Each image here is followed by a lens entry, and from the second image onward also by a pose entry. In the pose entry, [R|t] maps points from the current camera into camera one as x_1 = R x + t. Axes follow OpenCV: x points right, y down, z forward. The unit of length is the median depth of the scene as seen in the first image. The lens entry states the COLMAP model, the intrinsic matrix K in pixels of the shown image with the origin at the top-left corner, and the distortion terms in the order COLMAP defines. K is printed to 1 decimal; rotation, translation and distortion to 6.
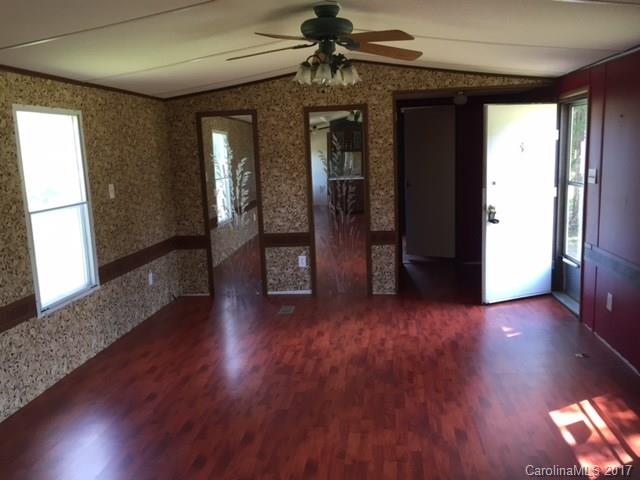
lens RADIAL K [[583.2, 0, 302.8], [0, 583.2, 241.1], [0, 0, 1]] dist [0.125725, -0.043744]
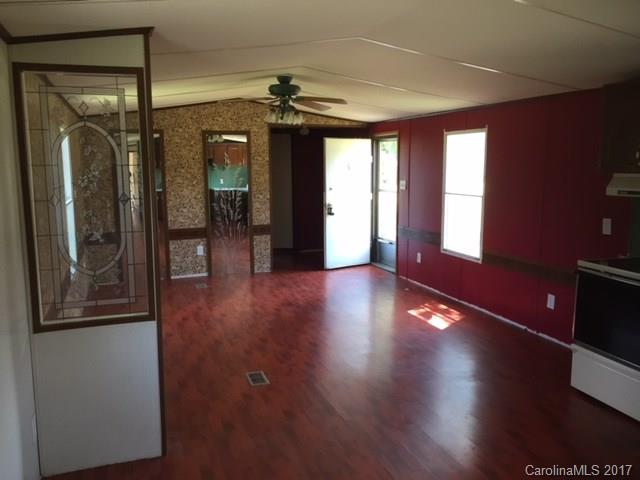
lens RADIAL K [[583.2, 0, 318.3], [0, 583.2, 240.0], [0, 0, 1]] dist [0.125725, -0.043744]
pose [[0.898178, -0.031741, 0.438485, -0.338920], [0.044331, 0.998846, -0.018503, 0.048409], [-0.437392, 0.036057, 0.898548, -0.268097]]
